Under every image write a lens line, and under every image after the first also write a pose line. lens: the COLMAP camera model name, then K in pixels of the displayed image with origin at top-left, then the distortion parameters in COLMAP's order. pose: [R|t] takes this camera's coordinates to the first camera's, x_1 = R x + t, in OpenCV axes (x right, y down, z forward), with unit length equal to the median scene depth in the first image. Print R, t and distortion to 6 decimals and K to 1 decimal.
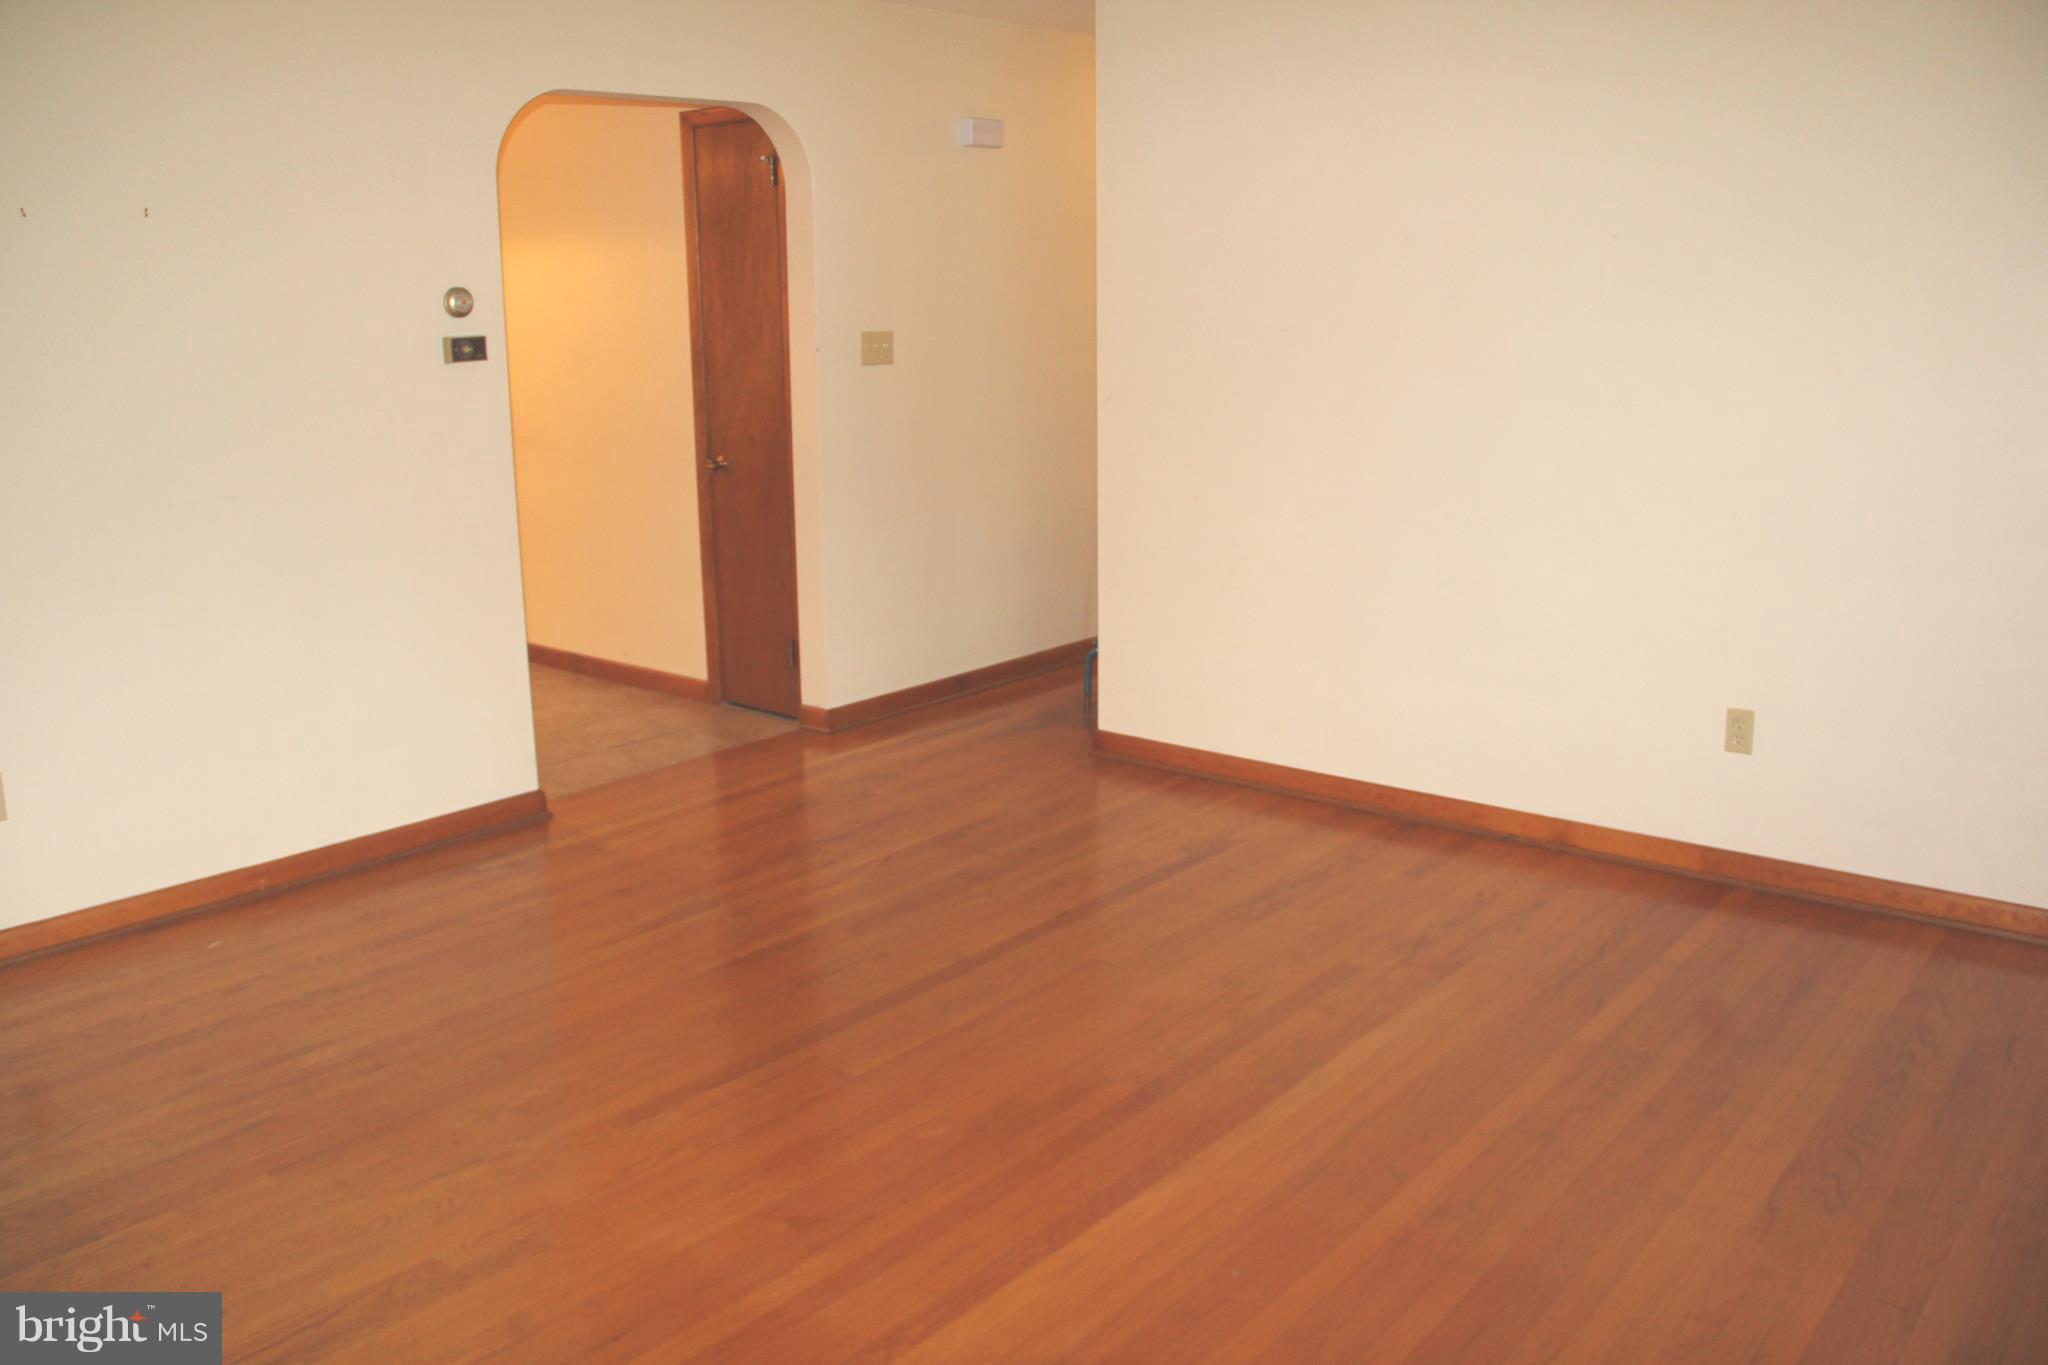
lens RADIAL K [[1724.7, 0, 1033.4], [0, 1724.7, 715.0], [0, 0, 1]] dist [-0.189477, 0.145298]
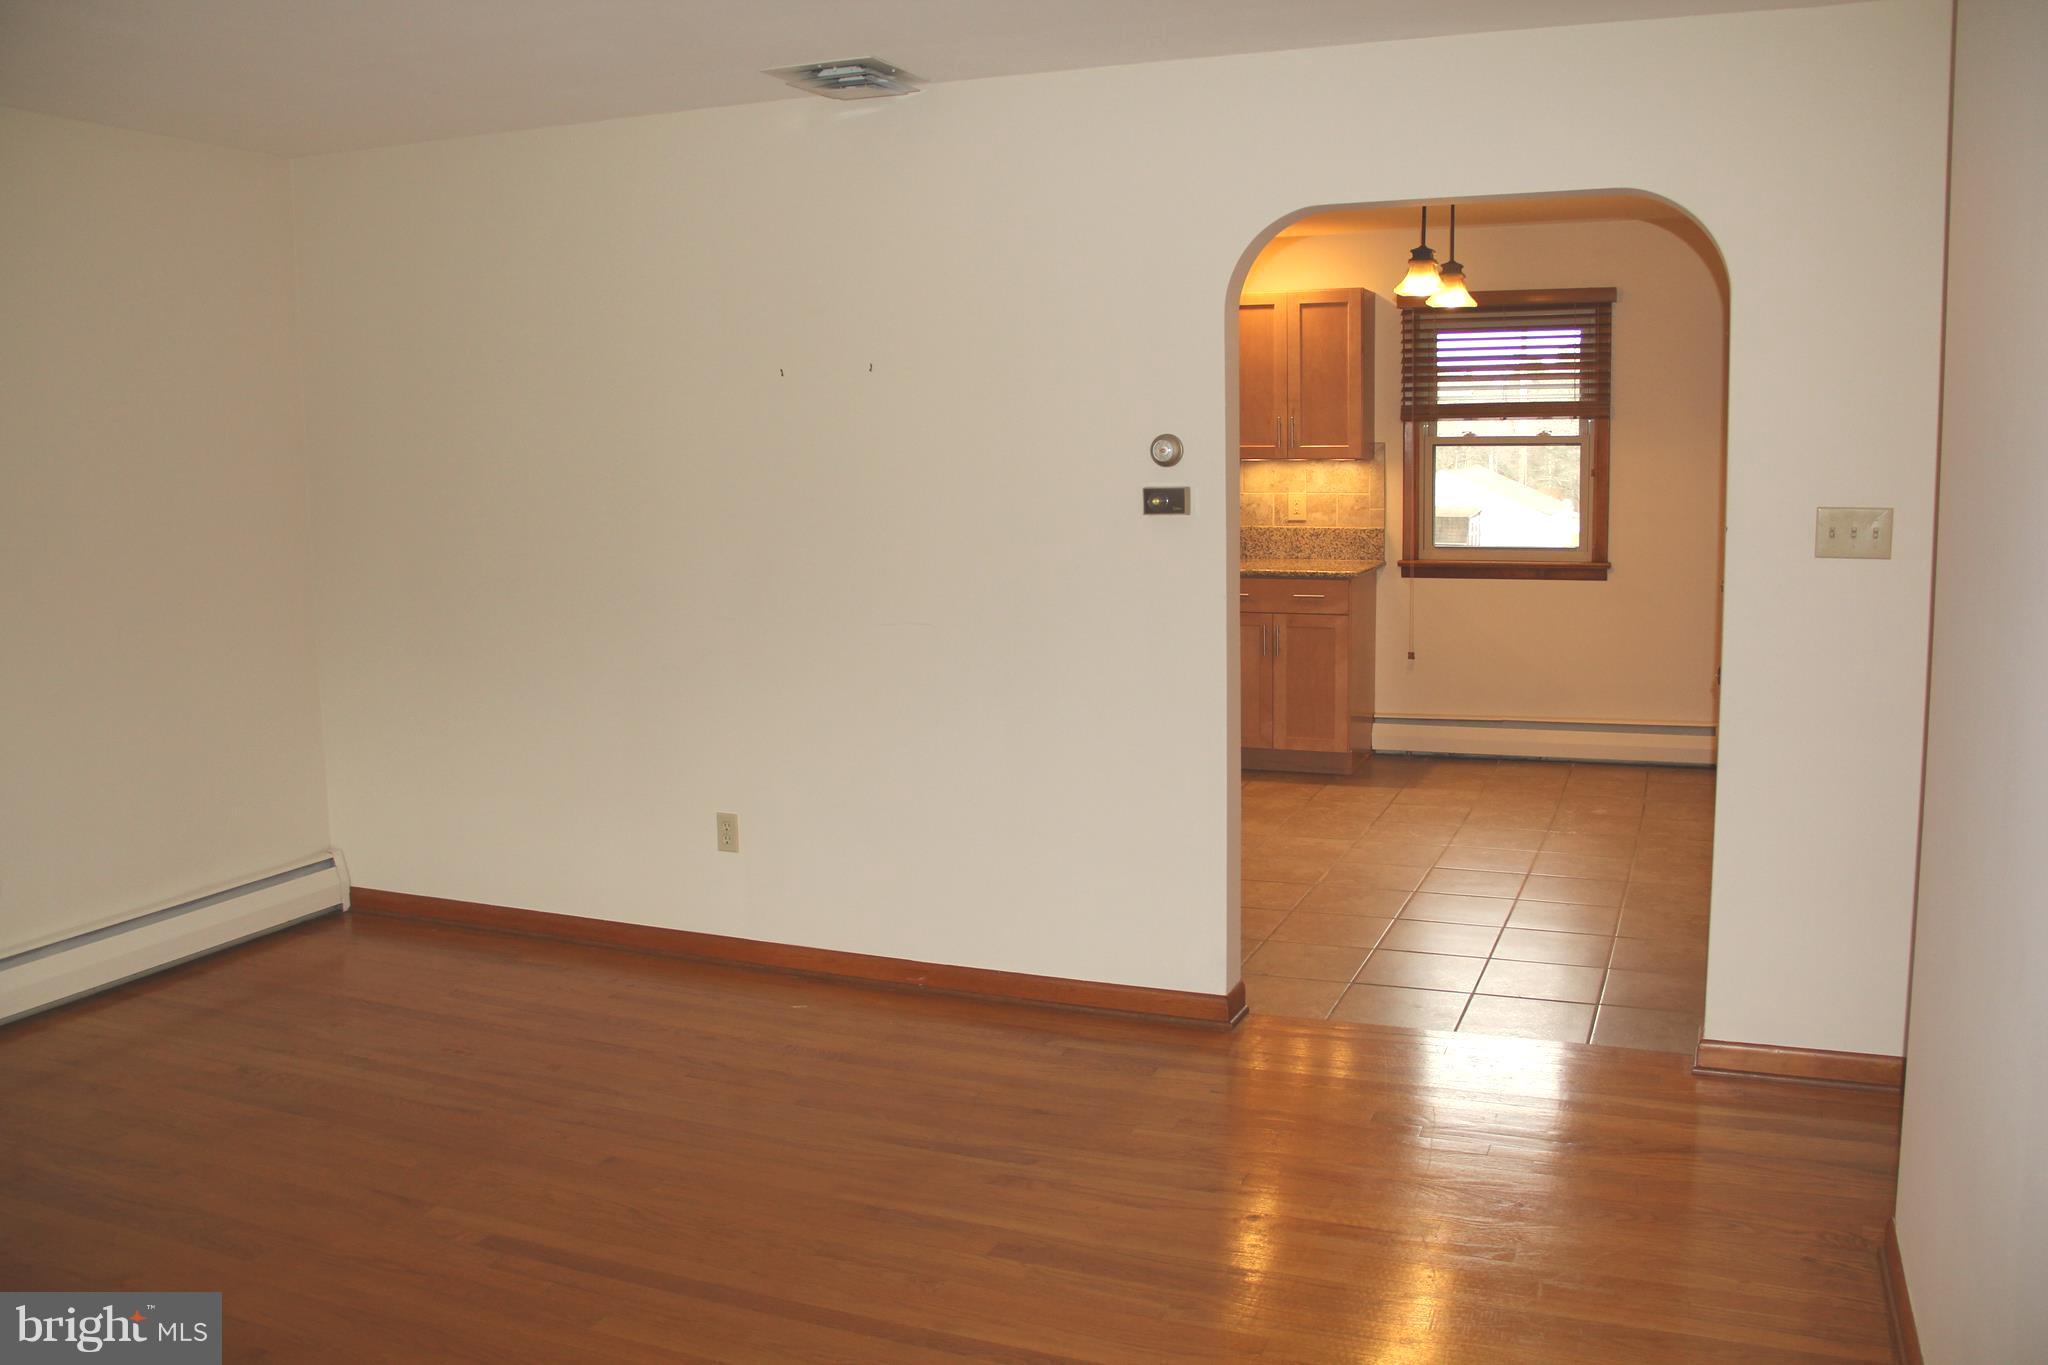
lens RADIAL K [[1724.7, 0, 1033.4], [0, 1724.7, 715.0], [0, 0, 1]] dist [-0.189477, 0.145298]
pose [[0.272103, 0.151797, -0.950220, 0.557931], [-0.216405, 0.971837, 0.093281, -0.176079], [0.937619, 0.180250, 0.297289, 0.672040]]
